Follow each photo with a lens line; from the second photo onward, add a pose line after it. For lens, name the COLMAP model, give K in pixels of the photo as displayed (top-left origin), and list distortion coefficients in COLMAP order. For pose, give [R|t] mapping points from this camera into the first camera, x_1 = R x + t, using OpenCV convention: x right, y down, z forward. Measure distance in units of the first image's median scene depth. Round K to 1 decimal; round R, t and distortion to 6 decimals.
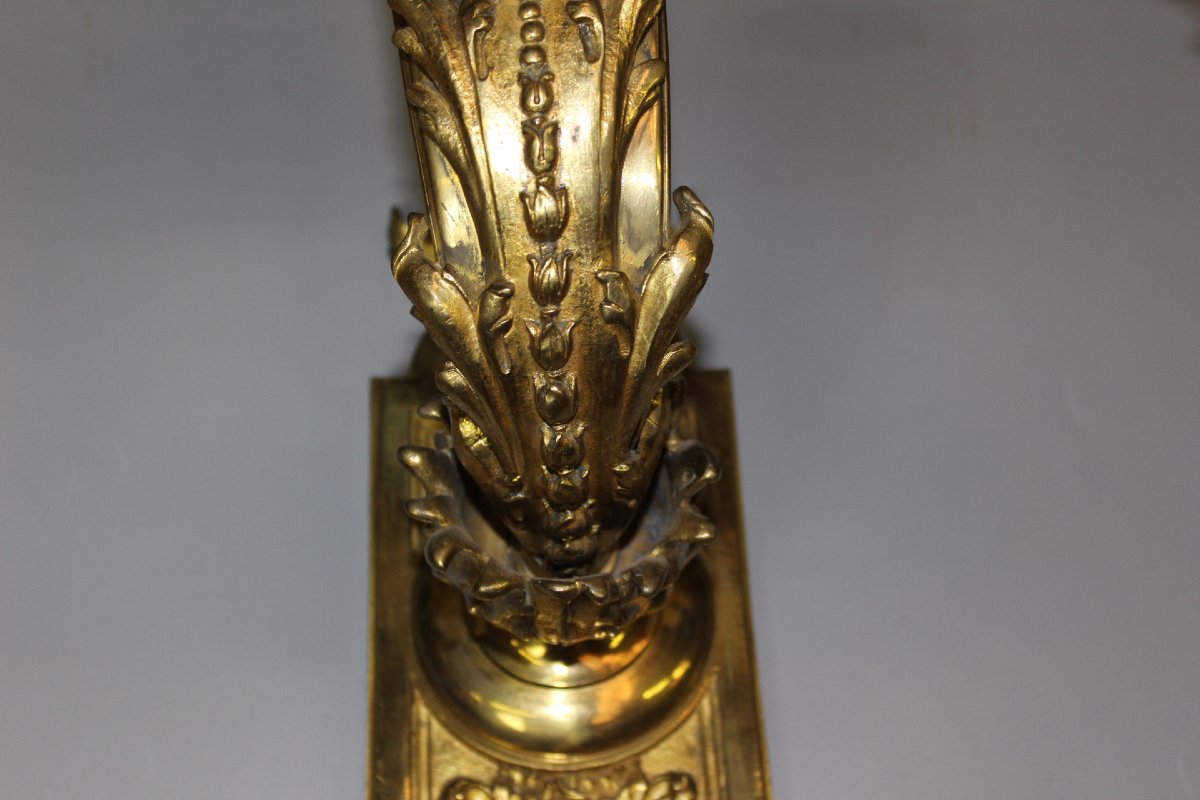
lens RADIAL K [[1966.2, 0, 594.4], [0, 1966.2, 400.8], [0, 0, 1]] dist [-0.005303, 0.000000]
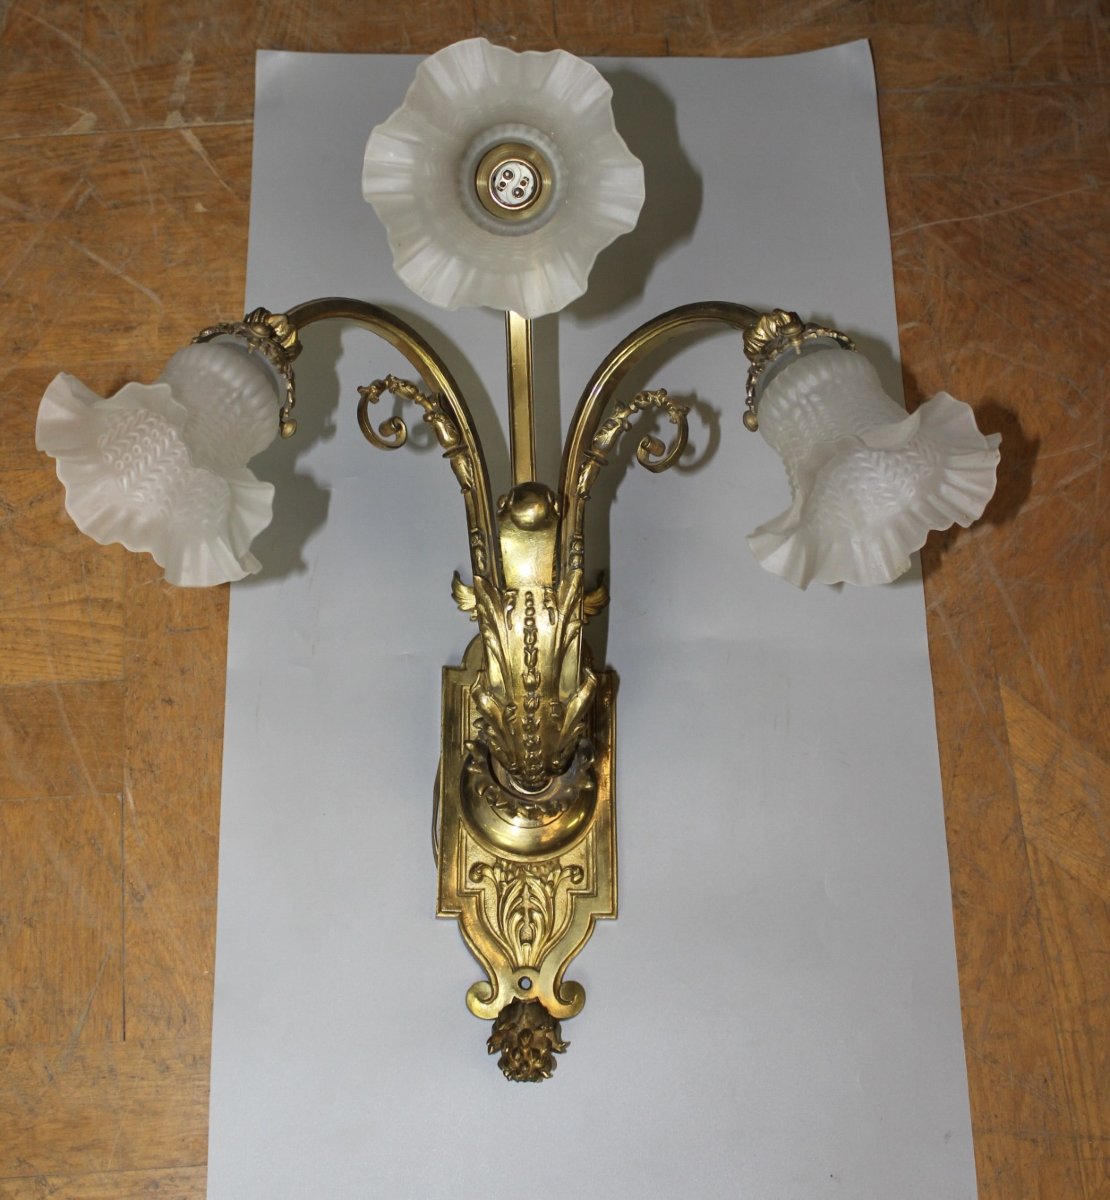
lens RADIAL K [[1915.5, 0, 524.3], [0, 1915.5, 599.5], [0, 0, 1]] dist [-0.044084, 0.000000]
pose [[0.998274, 0.057518, -0.011891, -0.009909], [-0.054824, 0.985149, 0.162714, -0.600568], [0.021073, -0.161781, 0.986602, -1.443636]]
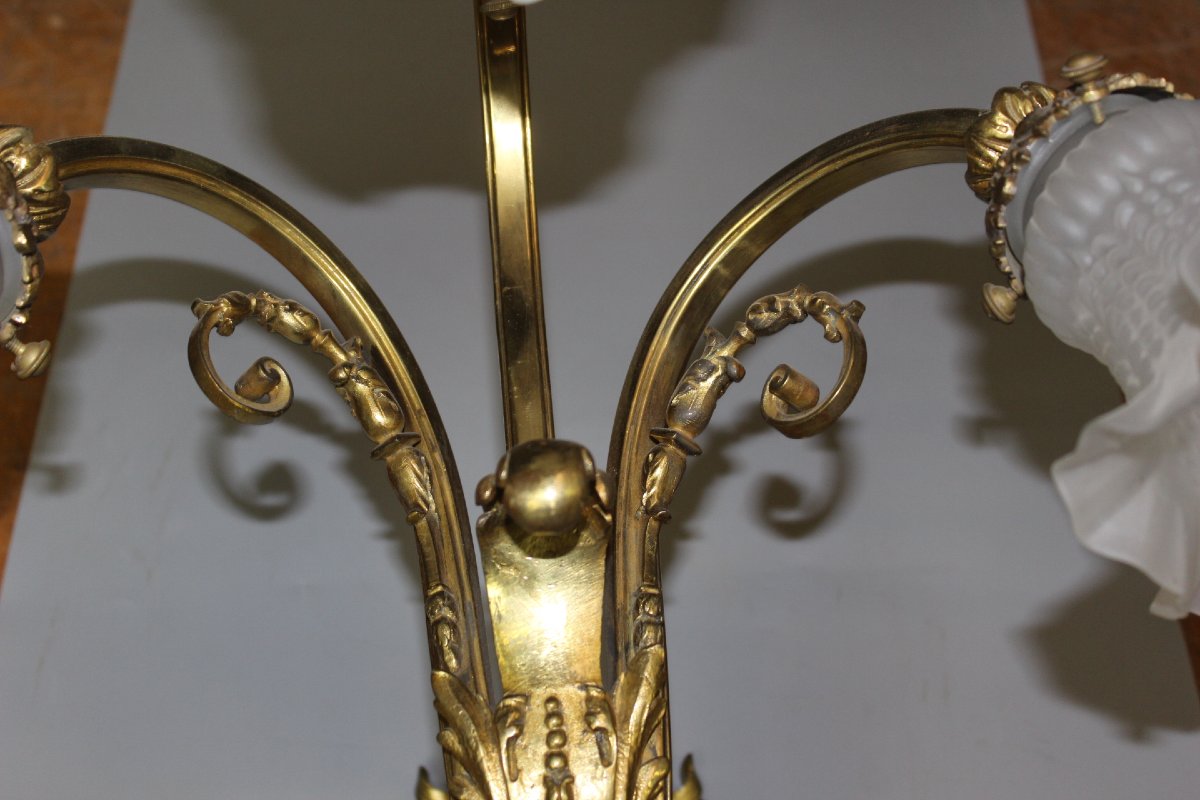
lens RADIAL K [[1949.7, 0, 610.8], [0, 1949.7, 402.5], [0, 0, 1]] dist [-0.000521, 0.000000]
pose [[0.999902, 0.011926, 0.007389, -0.009644], [-0.010579, 0.986858, -0.161240, -0.195638], [-0.009215, 0.161146, 0.986888, -0.184399]]
